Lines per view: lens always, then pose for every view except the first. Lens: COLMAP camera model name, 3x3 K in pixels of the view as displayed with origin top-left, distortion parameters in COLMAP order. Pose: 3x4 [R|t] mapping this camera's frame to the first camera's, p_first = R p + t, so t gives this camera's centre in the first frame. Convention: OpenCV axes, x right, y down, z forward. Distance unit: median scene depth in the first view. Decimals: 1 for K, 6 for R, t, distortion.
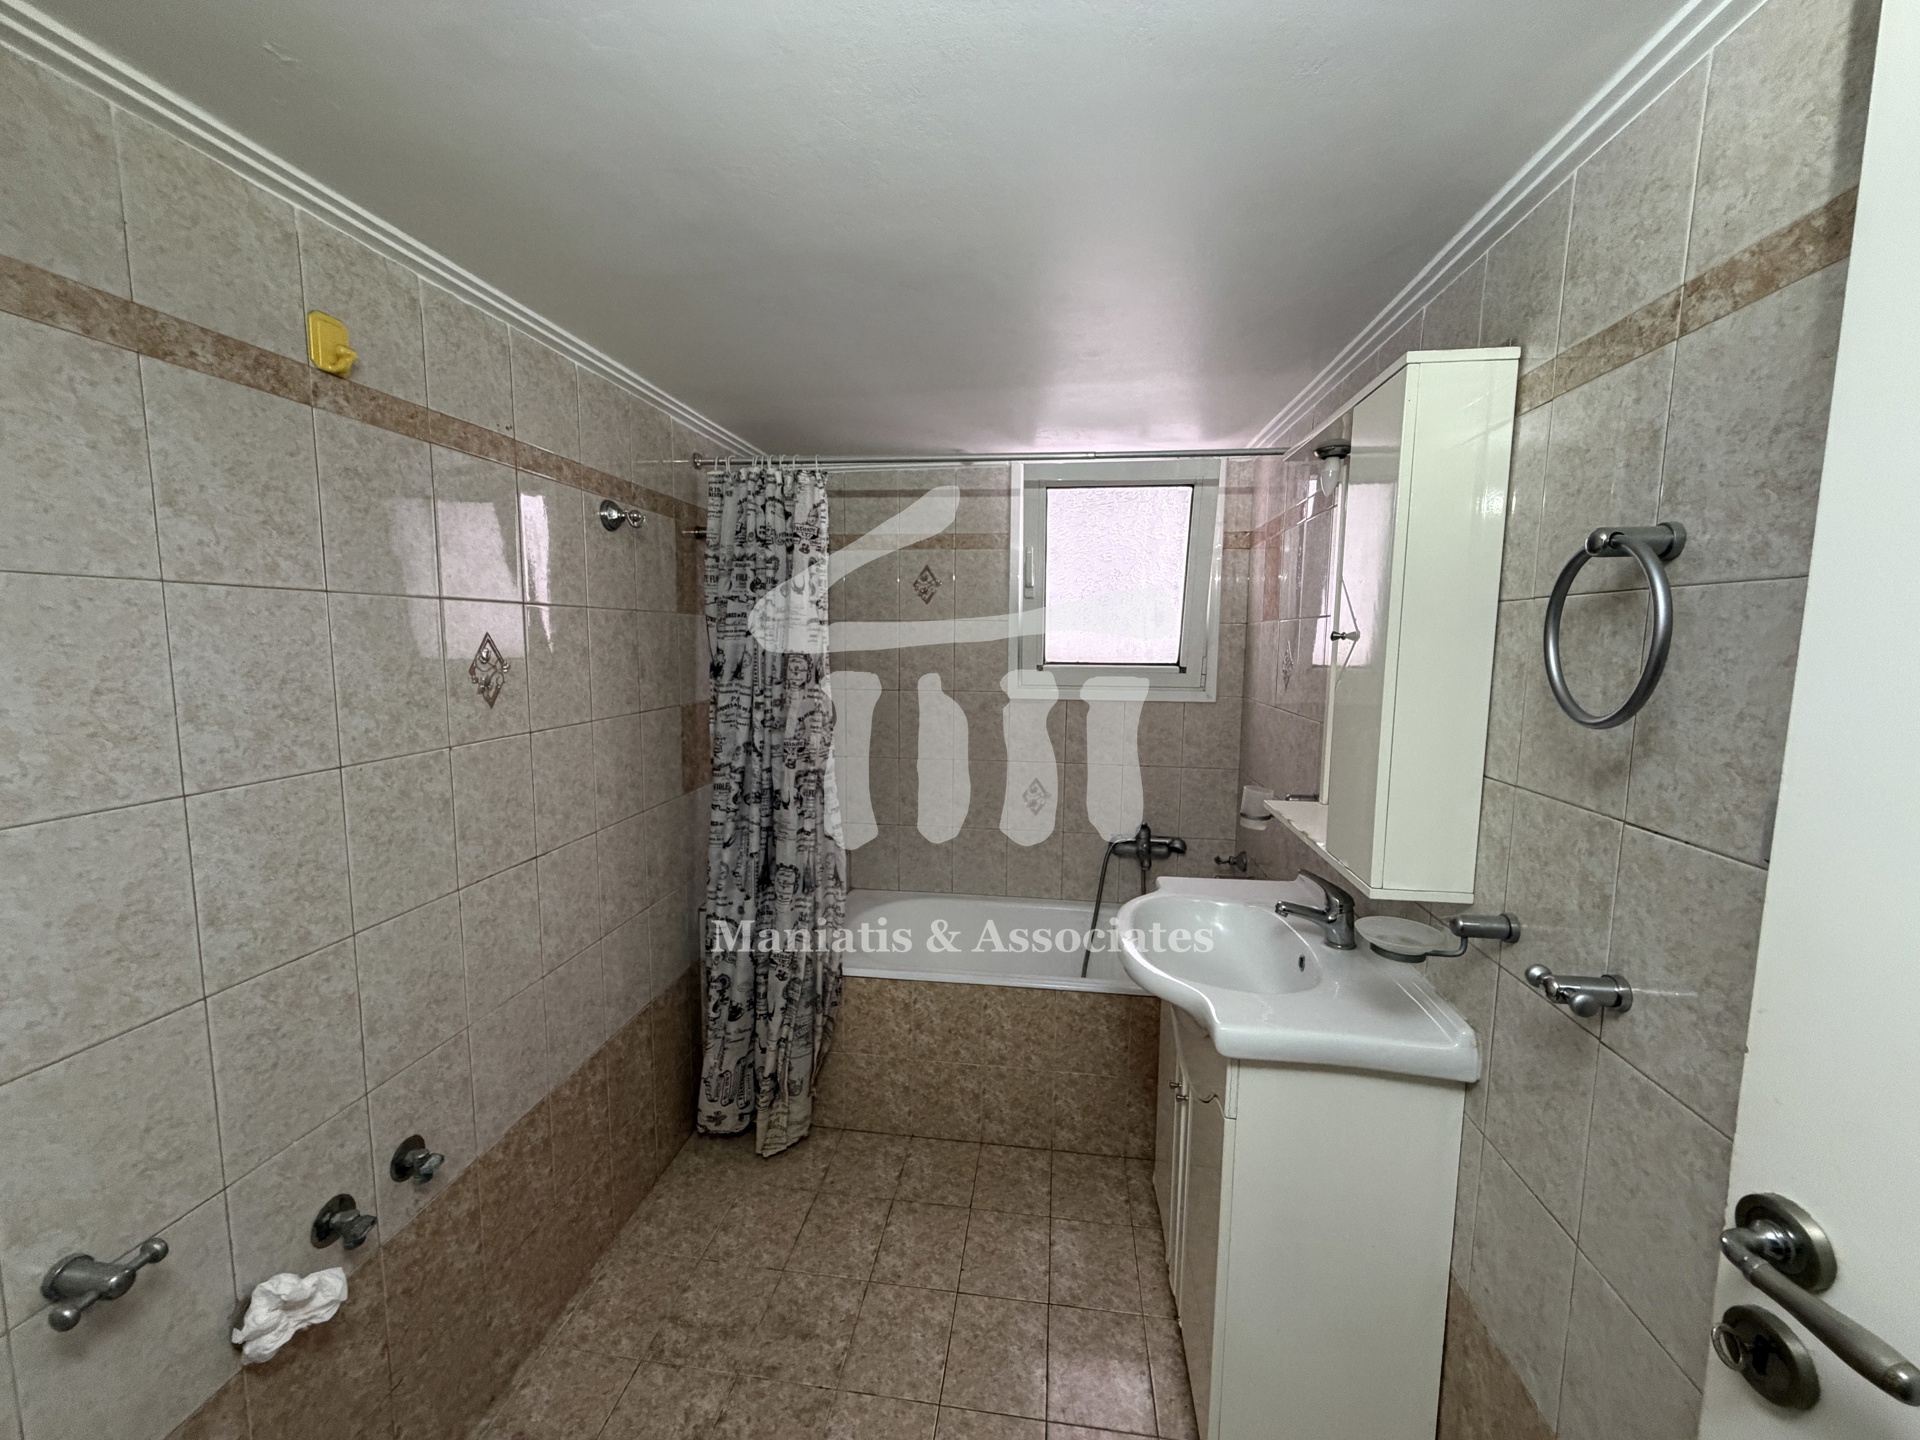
lens RADIAL K [[762.0, 0, 954.5], [0, 762.0, 719.0], [0, 0, 1]] dist [-0.000500, -0.000408]
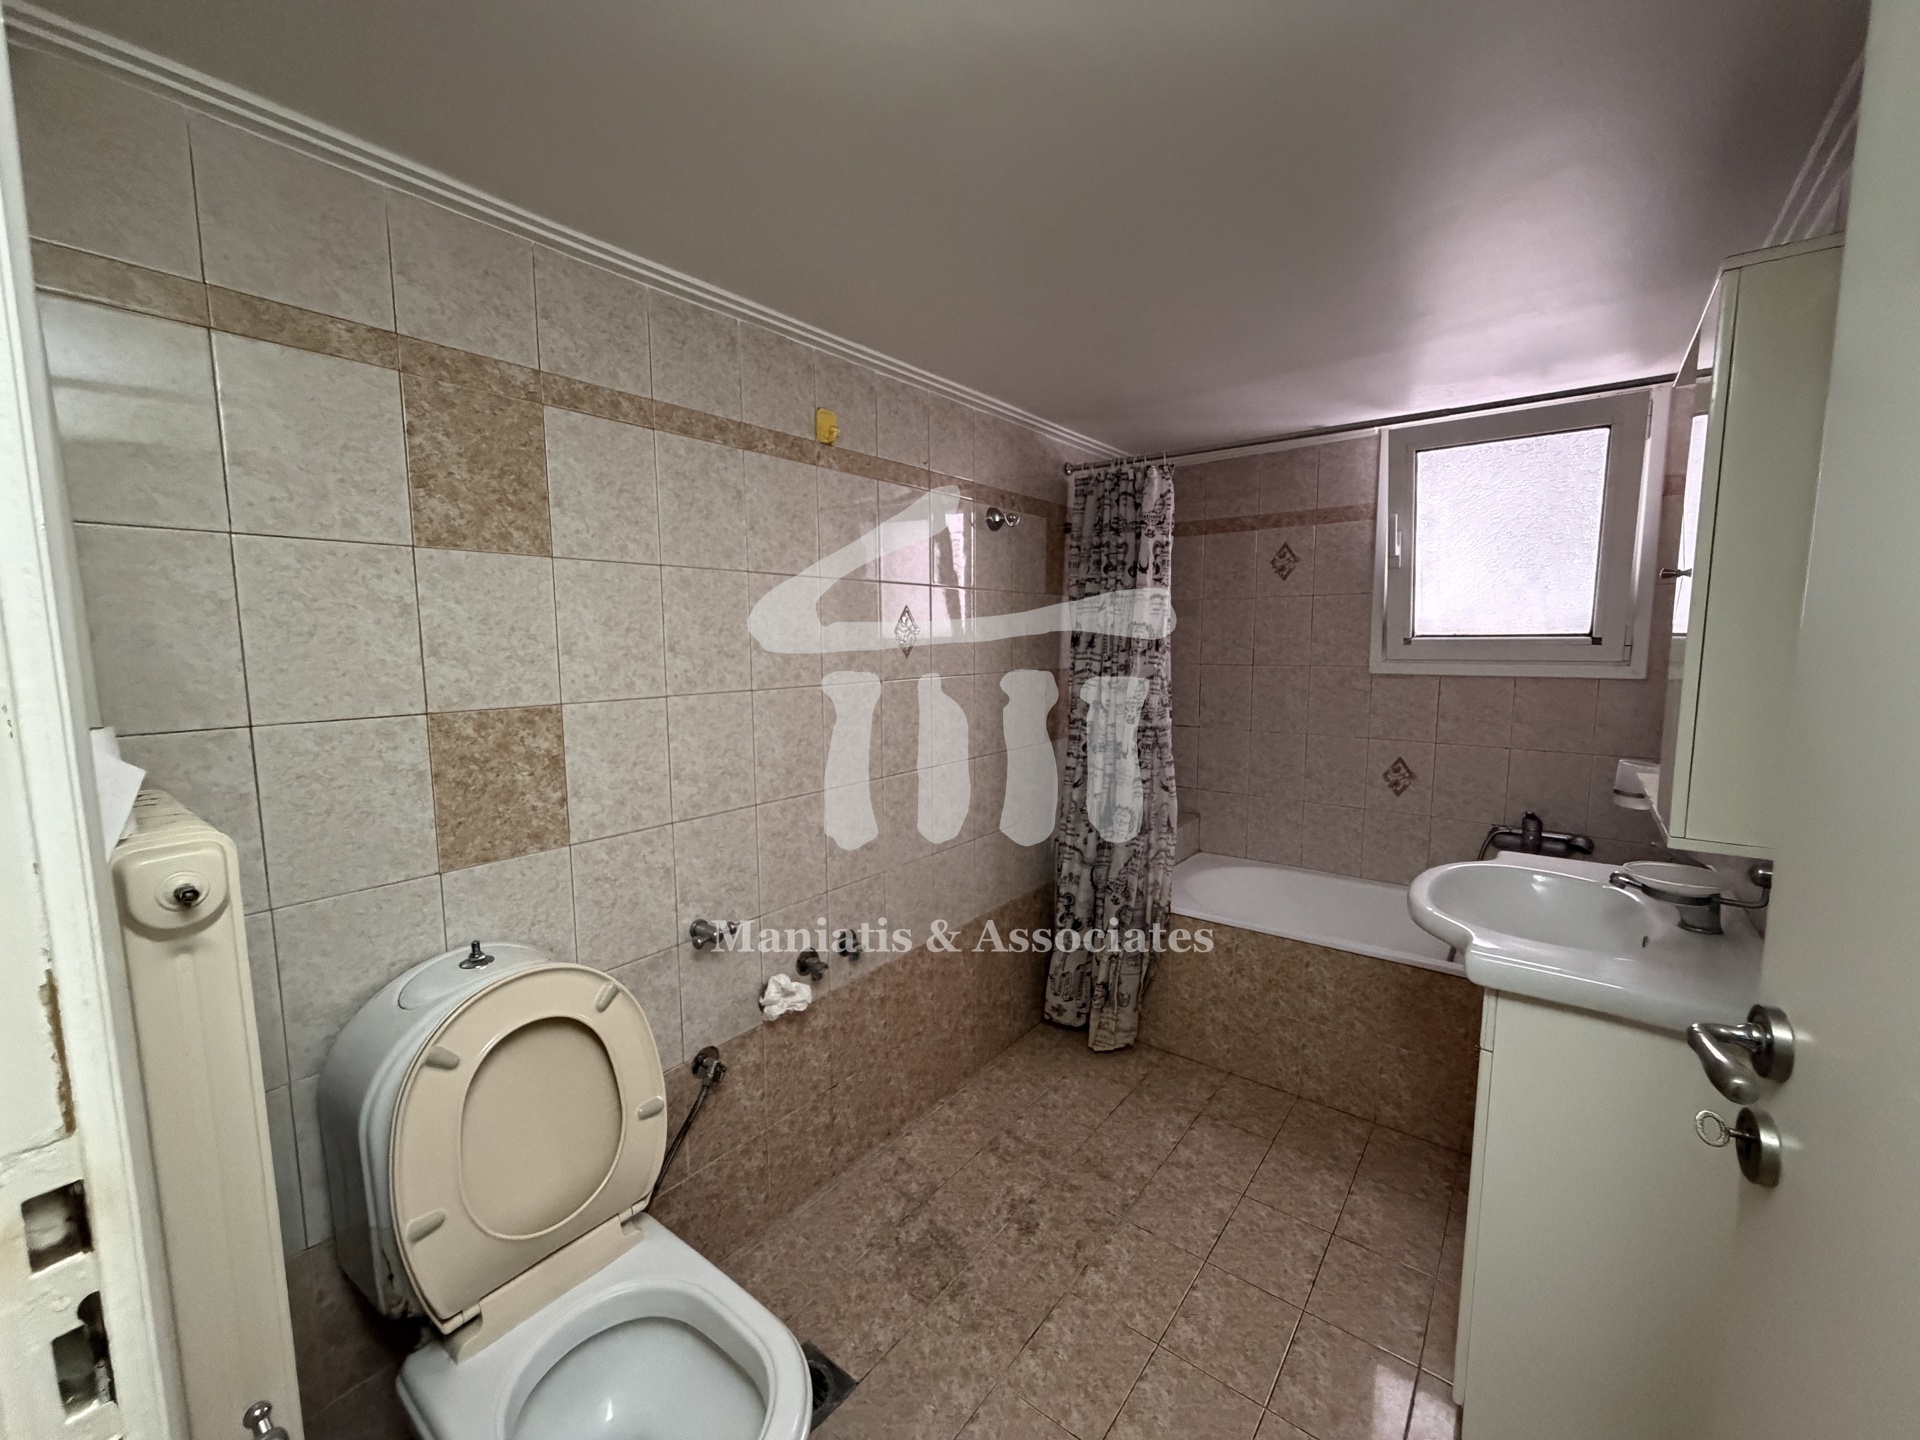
lens RADIAL K [[763.7, 0, 953.1], [0, 763.7, 719.1], [0, 0, 1]] dist [-0.001286, 0.000125]
pose [[0.861835, 0.039862, -0.505621, 0.140804], [-0.040956, 0.999121, 0.008959, 0.058265], [0.505533, 0.012987, 0.862709, -0.141924]]
